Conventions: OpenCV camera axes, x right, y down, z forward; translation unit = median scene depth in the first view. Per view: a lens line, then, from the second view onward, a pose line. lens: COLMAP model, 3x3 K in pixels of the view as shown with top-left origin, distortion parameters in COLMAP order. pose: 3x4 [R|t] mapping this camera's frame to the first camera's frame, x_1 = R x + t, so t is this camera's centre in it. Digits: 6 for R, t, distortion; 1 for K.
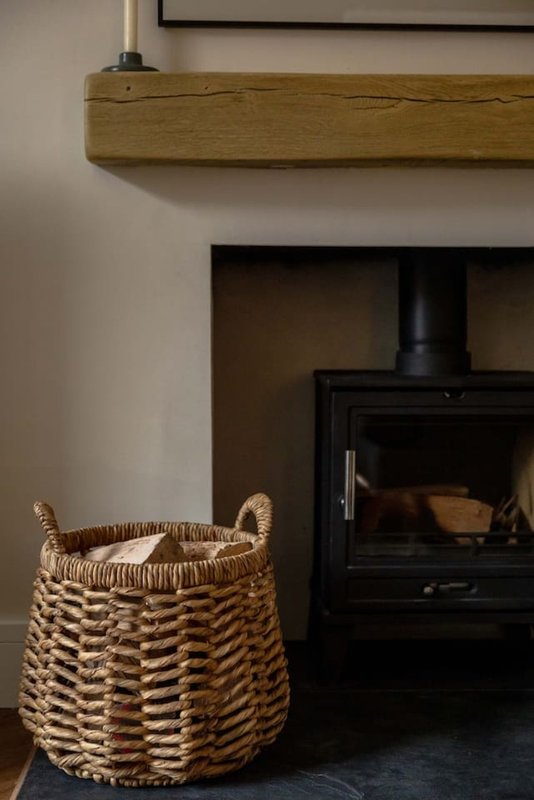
lens RADIAL K [[1084.5, 0, 268.5], [0, 1084.5, 405.3], [0, 0, 1]] dist [0.014843, 0.000000]
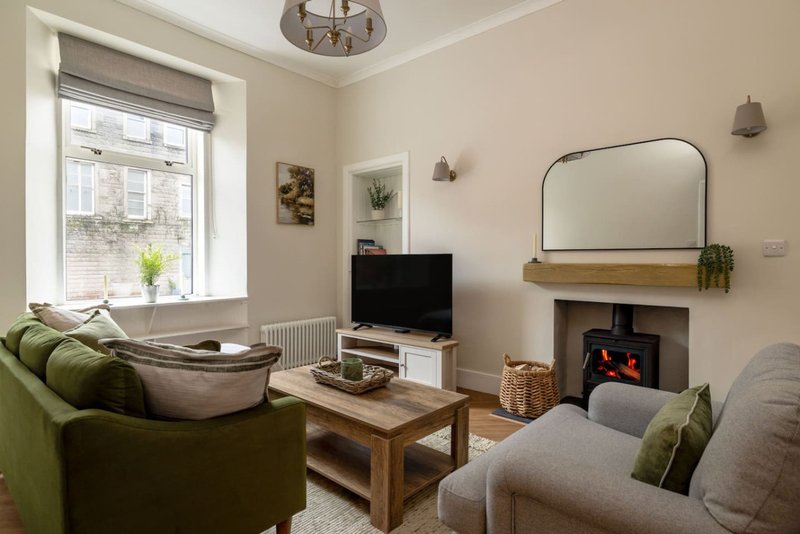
lens RADIAL K [[435.2, 0, 396.4], [0, 435.2, 264.6], [0, 0, 1]] dist [0.016114, -0.001664]
pose [[0.733709, 0.005160, -0.679445, 0.781943], [-0.054870, 0.997155, -0.051680, -0.190095], [0.677245, 0.075199, 0.731904, -0.832620]]
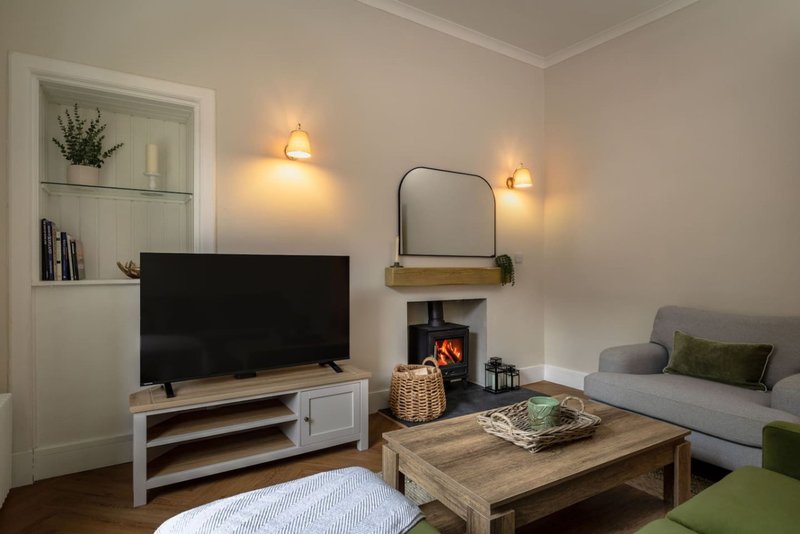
lens RADIAL K [[435.2, 0, 390.6], [0, 435.2, 263.7], [0, 0, 1]] dist [0.016114, -0.001664]
pose [[0.863805, 0.003435, 0.503815, -1.204739], [0.039160, 0.996494, -0.073934, -0.205425], [-0.502303, 0.083594, 0.860642, -0.629491]]
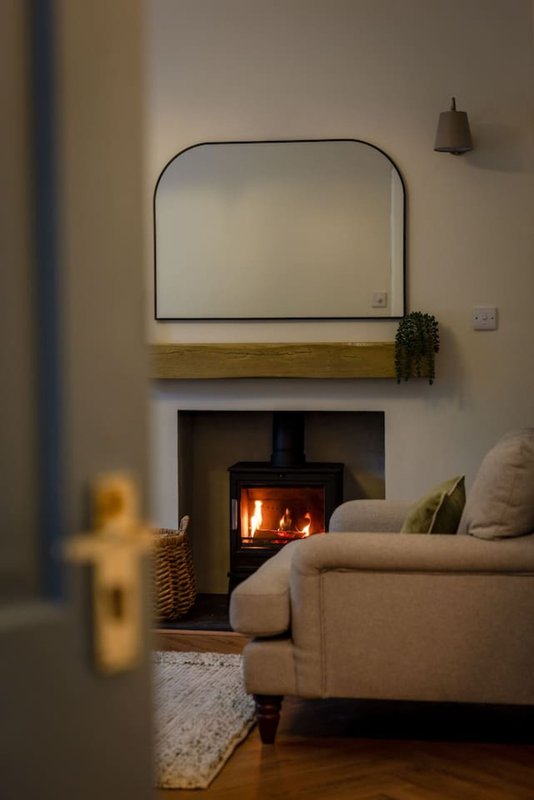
lens RADIAL K [[1246.9, 0, 270.3], [0, 1246.9, 400.3], [0, 0, 1]] dist [-0.079178, 0.000000]
pose [[0.983134, 0.001487, -0.182881, 0.750959], [-0.008437, 0.999271, -0.037229, -0.082488], [0.182692, 0.038144, 0.982430, -1.899937]]
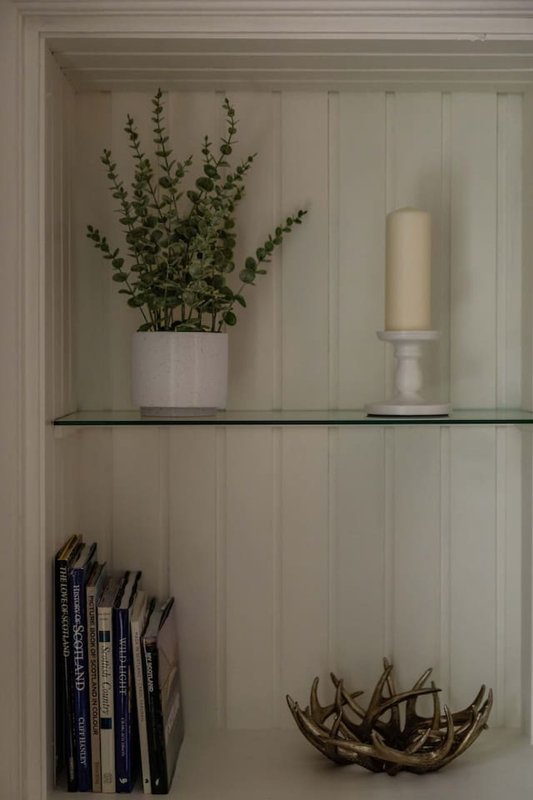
lens RADIAL K [[1323.6, 0, 270.7], [0, 1323.6, 398.2], [0, 0, 1]] dist [0.003186, 0.000000]
pose [[0.999910, 0.007470, 0.011128, -1.293982], [-0.007069, 0.999342, -0.035570, -0.606741], [-0.011386, 0.035488, 0.999305, 0.015344]]
